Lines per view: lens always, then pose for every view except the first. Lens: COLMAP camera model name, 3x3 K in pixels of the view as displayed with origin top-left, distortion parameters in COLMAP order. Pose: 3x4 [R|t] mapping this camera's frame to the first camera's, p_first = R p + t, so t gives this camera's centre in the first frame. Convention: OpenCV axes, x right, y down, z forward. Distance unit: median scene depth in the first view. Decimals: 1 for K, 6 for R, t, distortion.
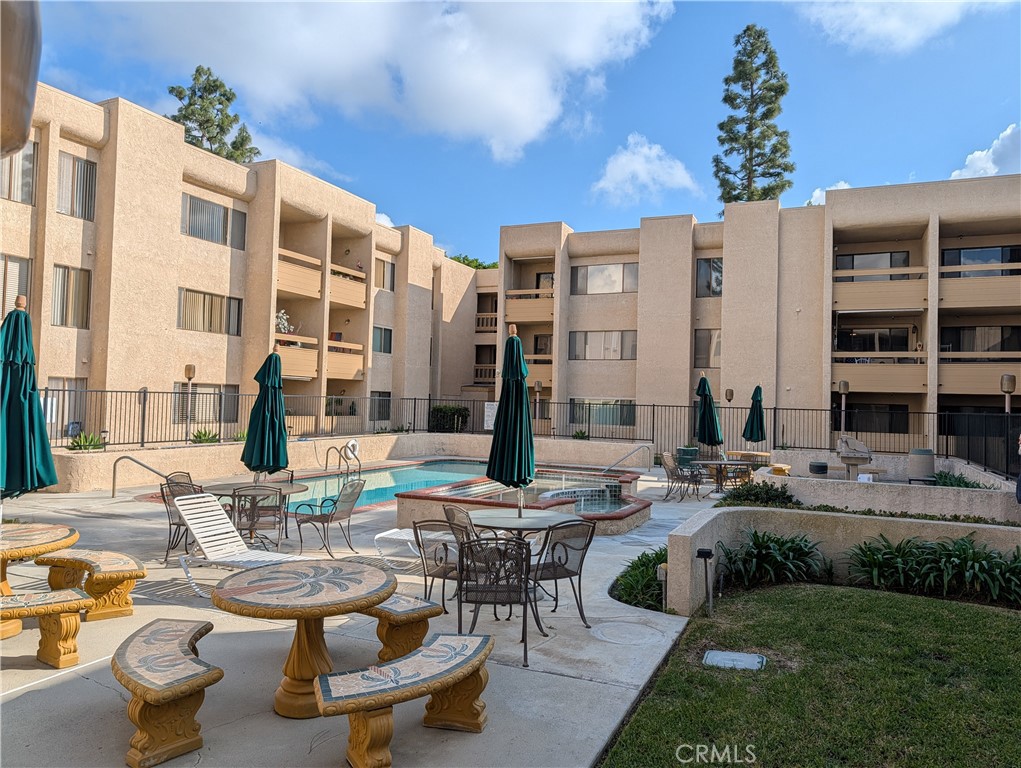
lens RADIAL K [[733.9, 0, 510.5], [0, 733.9, 384.0], [0, 0, 1]] dist [0.031395, -0.025721]
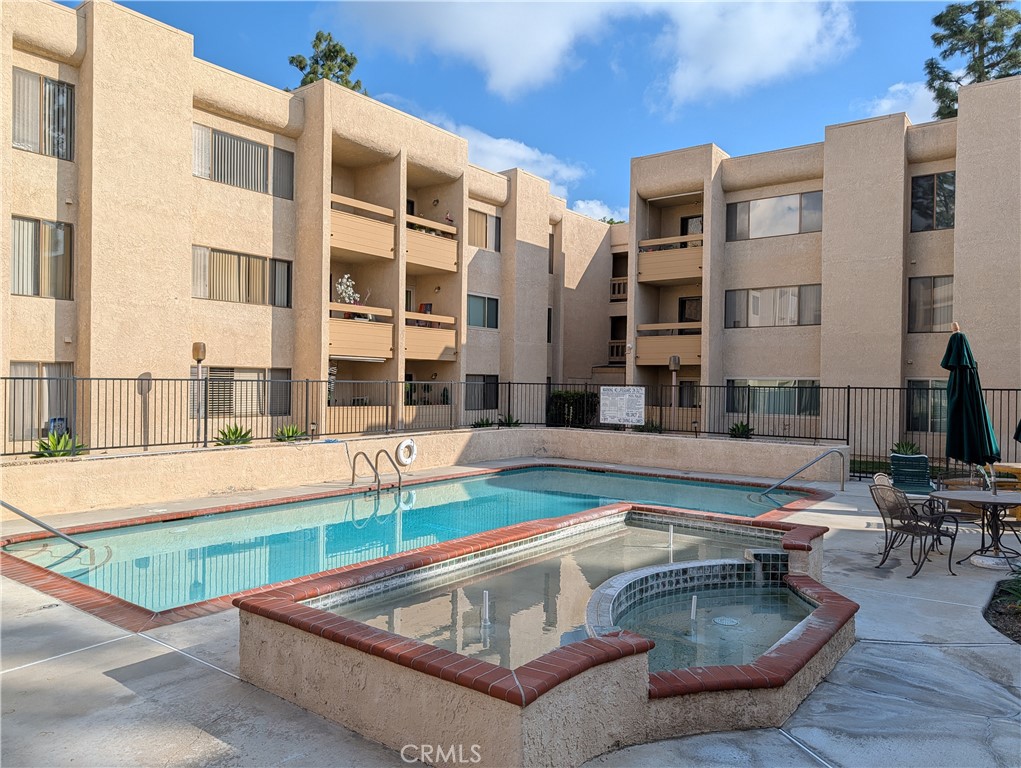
lens RADIAL K [[733.9, 0, 510.5], [0, 733.9, 384.0], [0, 0, 1]] dist [0.031395, -0.025721]
pose [[0.973580, -0.014249, -0.227900, 0.043039], [0.019148, 0.999630, 0.019296, 0.006308], [0.227541, -0.023150, 0.973493, 0.247234]]
